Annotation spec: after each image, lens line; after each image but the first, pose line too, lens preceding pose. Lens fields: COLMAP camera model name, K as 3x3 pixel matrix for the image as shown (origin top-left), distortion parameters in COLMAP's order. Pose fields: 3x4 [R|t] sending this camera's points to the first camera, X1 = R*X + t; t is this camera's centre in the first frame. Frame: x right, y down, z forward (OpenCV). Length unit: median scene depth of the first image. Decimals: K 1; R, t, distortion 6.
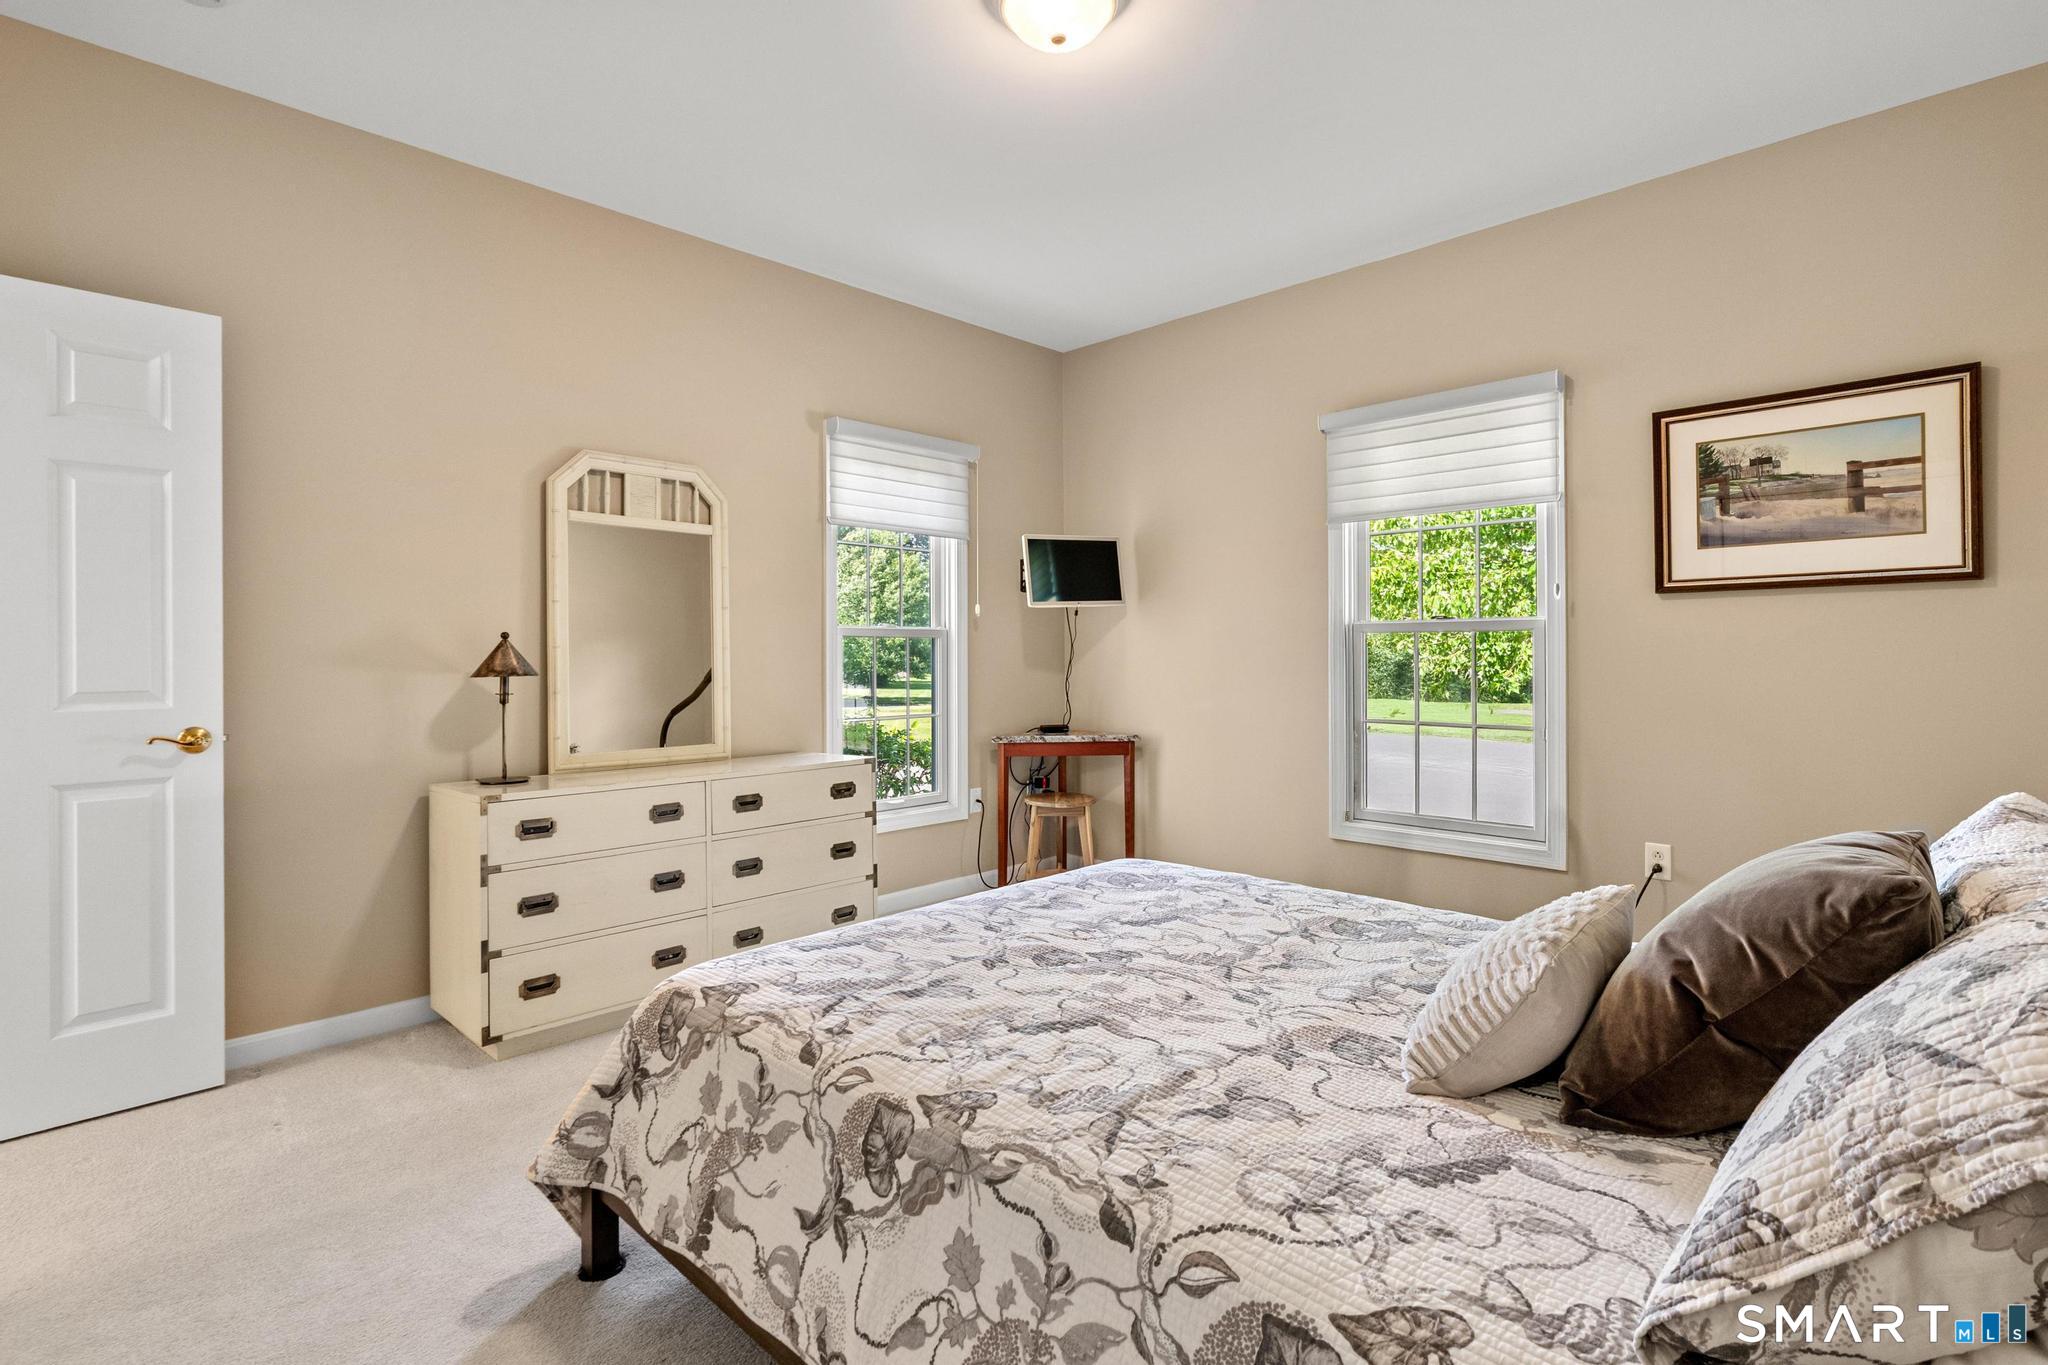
lens RADIAL K [[984.8, 0, 1015.8], [0, 984.8, 668.4], [0, 0, 1]] dist [-0.003078, -0.000512]
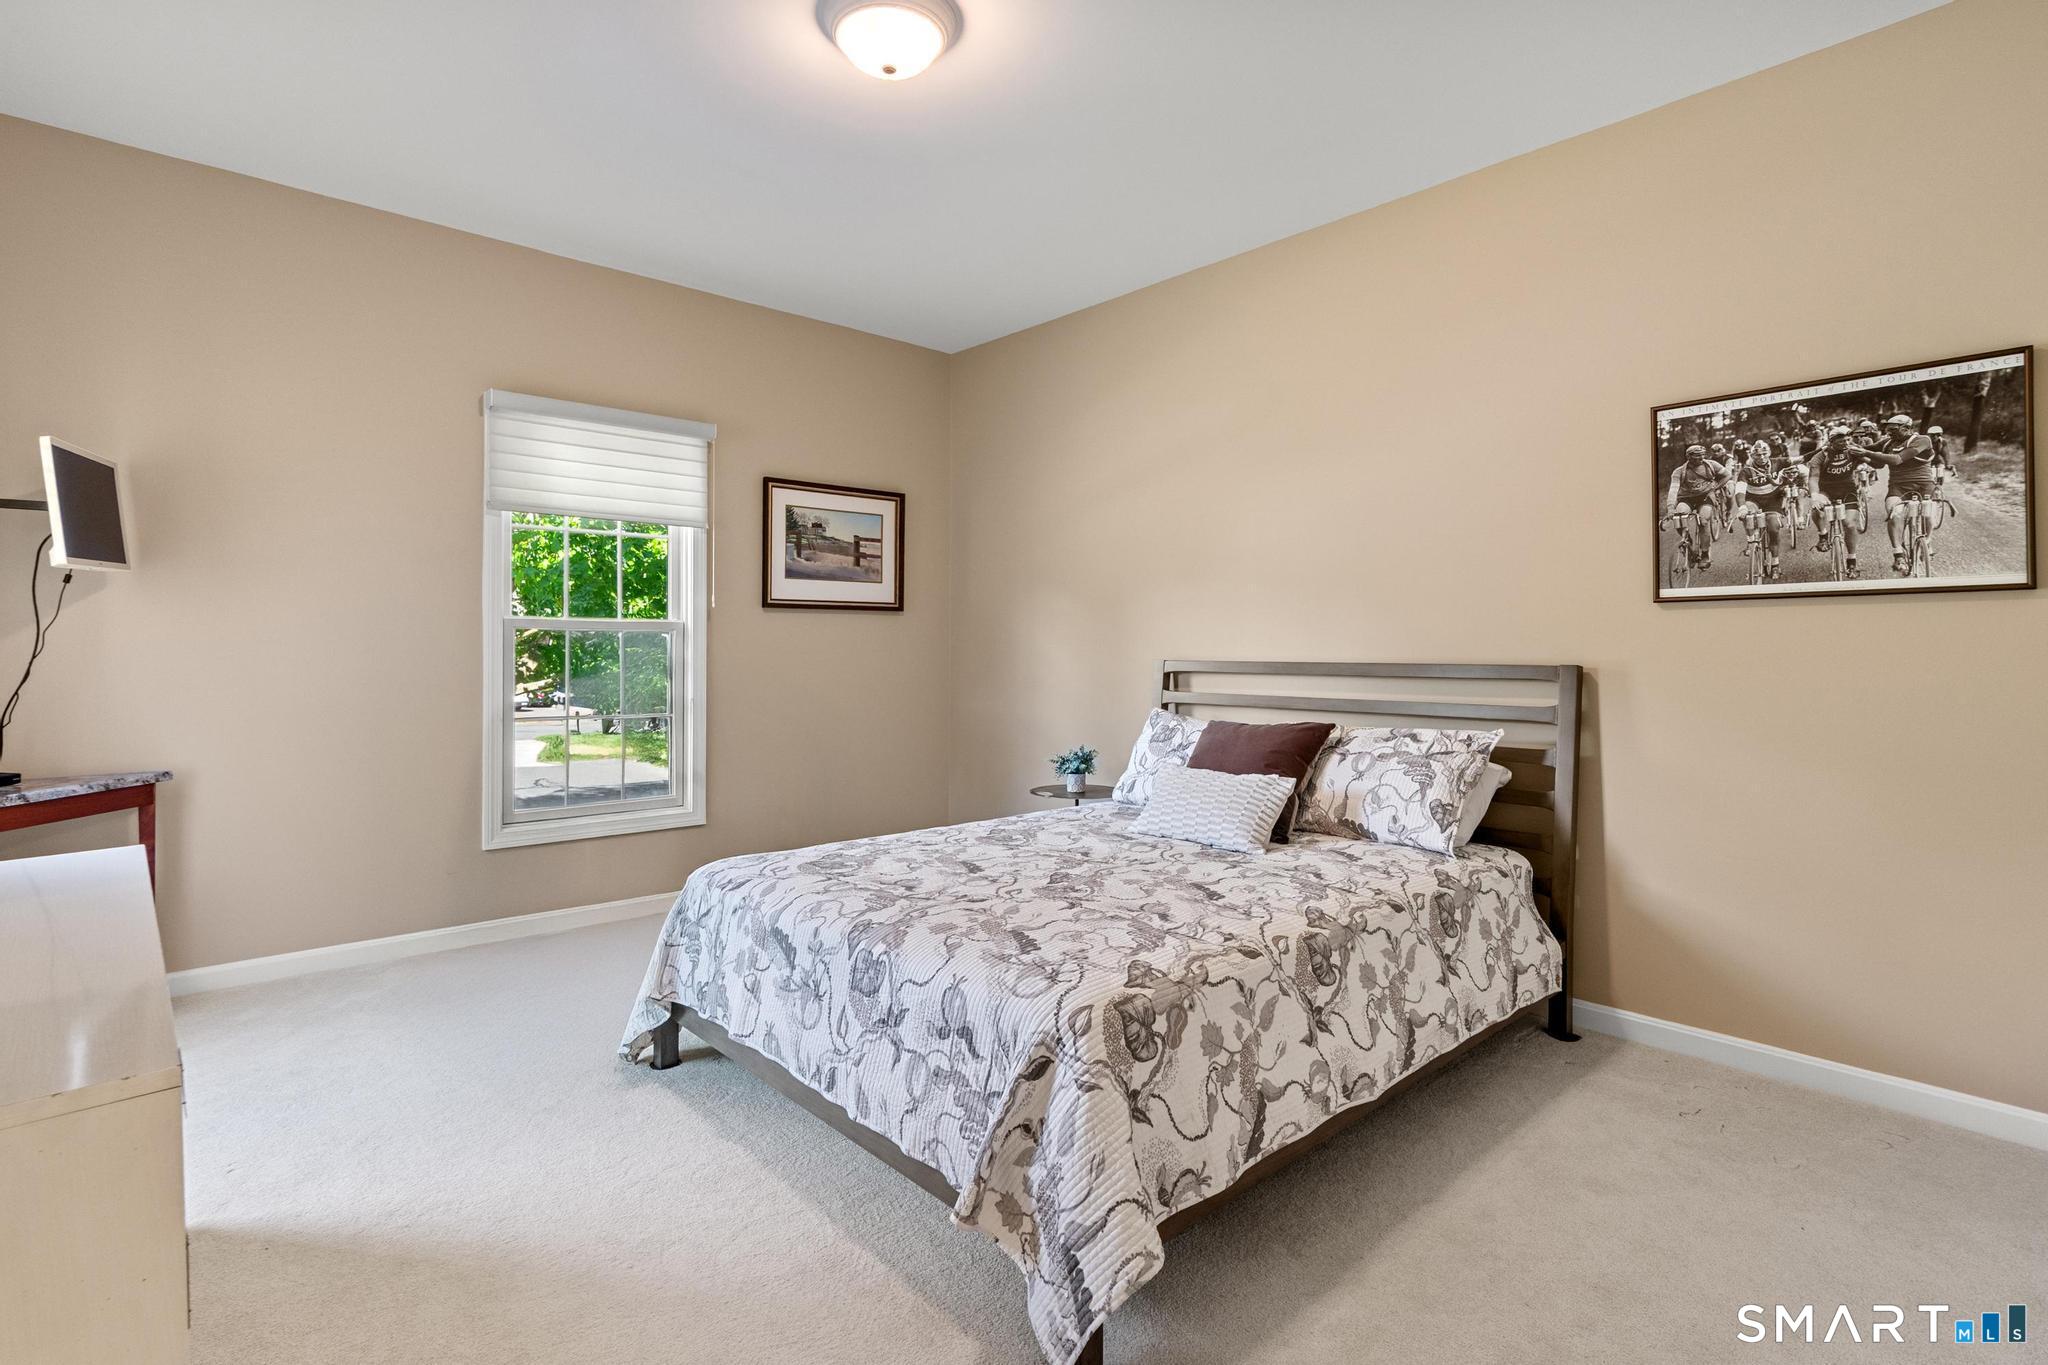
lens RADIAL K [[984.8, 0, 1016.2], [0, 984.8, 670.2], [0, 0, 1]] dist [-0.003078, -0.000512]
pose [[0.053214, -0.018117, 0.998419, -0.793182], [0.010387, 0.999791, 0.017589, -0.009376], [-0.998529, 0.009434, 0.053391, 0.634154]]
